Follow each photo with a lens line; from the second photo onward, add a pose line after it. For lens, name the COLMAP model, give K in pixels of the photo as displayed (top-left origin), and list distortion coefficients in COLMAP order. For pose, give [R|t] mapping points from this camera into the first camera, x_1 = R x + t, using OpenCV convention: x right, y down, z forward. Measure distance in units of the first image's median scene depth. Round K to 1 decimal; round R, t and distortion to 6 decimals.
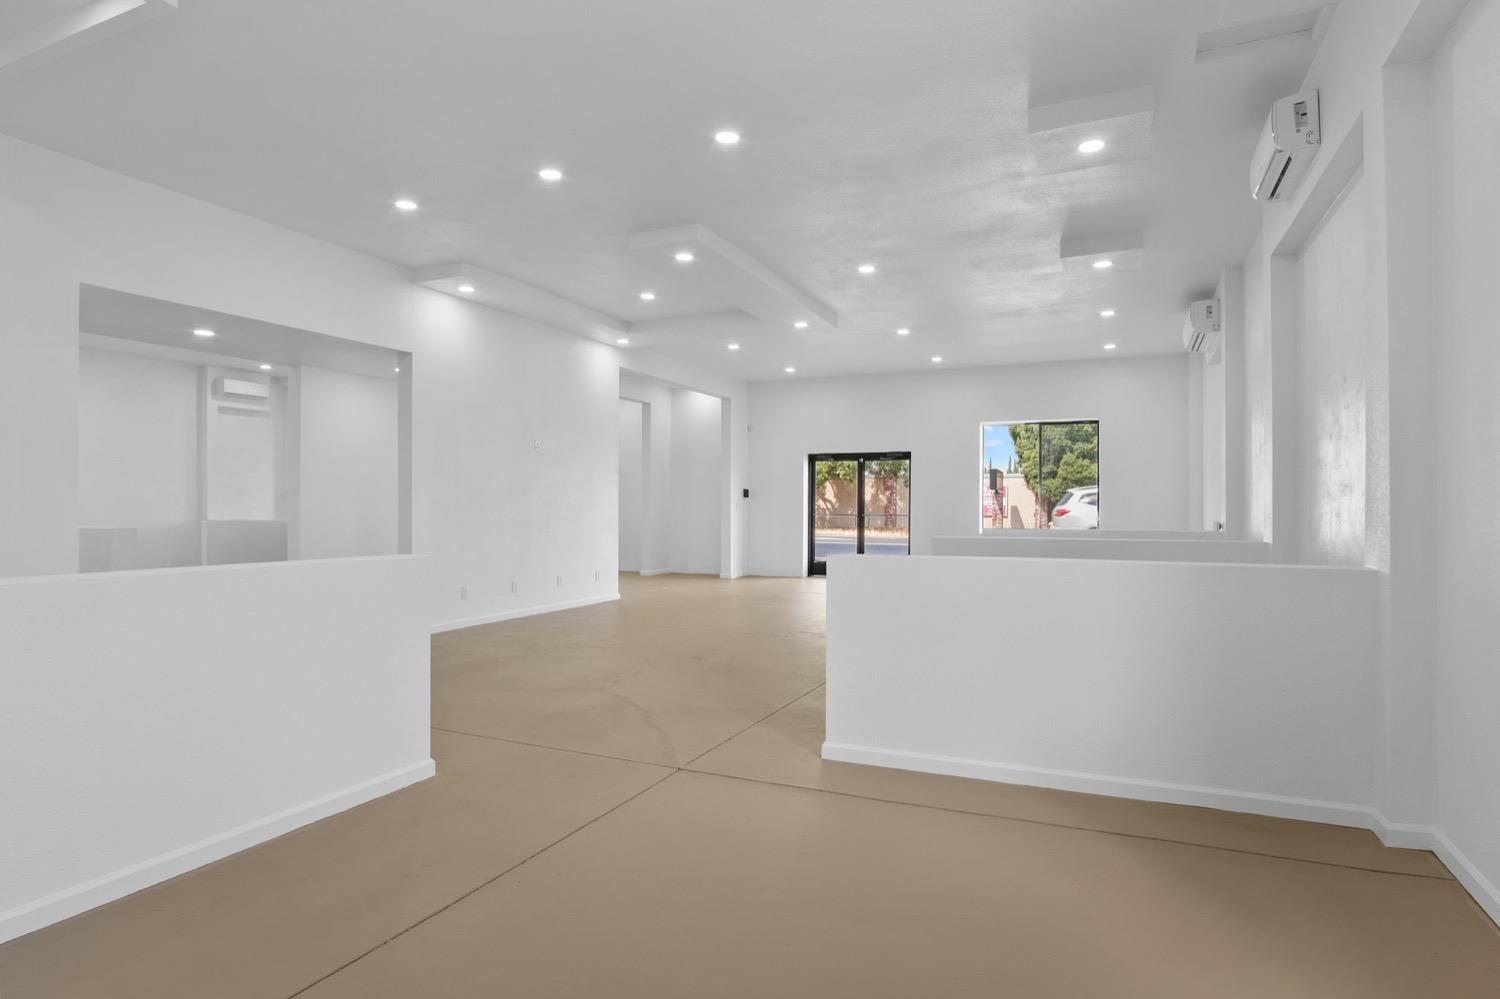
lens RADIAL K [[806.8, 0, 756.6], [0, 806.8, 507.2], [0, 0, 1]] dist [-0.025531, 0.003284]
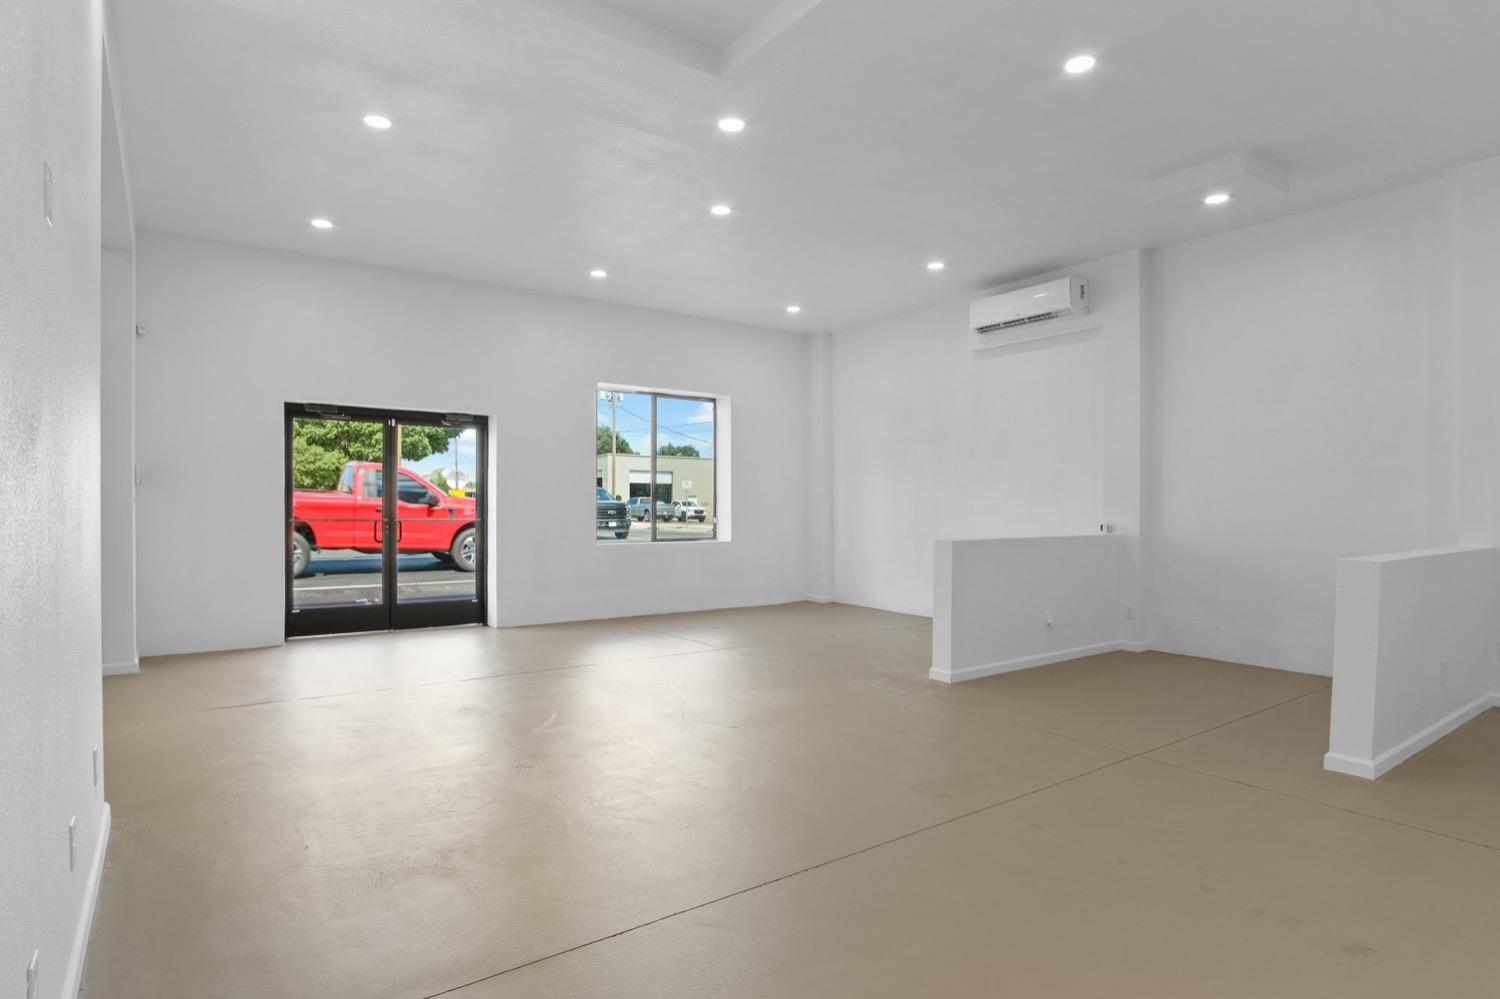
lens RADIAL K [[806.8, 0, 756.6], [0, 806.8, 507.2], [0, 0, 1]] dist [-0.025531, 0.003284]
pose [[0.511689, 0.003250, 0.859165, -0.221789], [-0.007668, 0.999970, 0.000784, -0.001682], [-0.859137, -0.006989, 0.511698, 0.500842]]
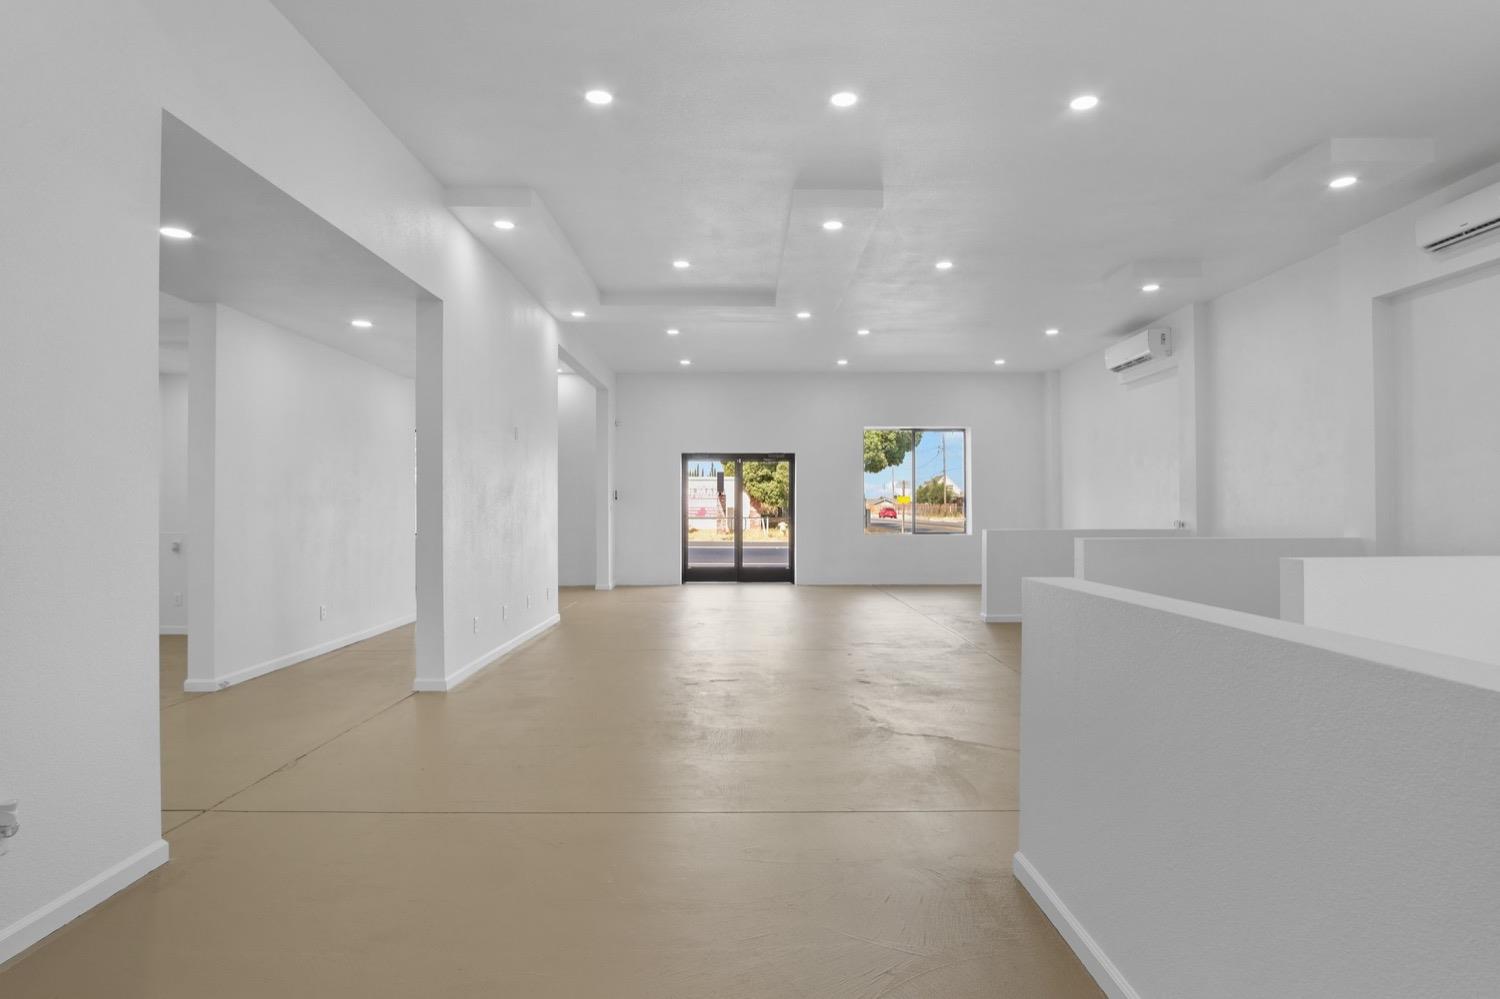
lens RADIAL K [[807.9, 0, 750.0], [0, 807.9, 499.5], [0, 0, 1]] dist [-0.035475, 0.002399]
pose [[0.917413, 0.006405, 0.397884, -0.242449], [-0.002292, 0.999939, -0.010814, -0.001971], [-0.397929, 0.009009, 0.917372, 0.114910]]
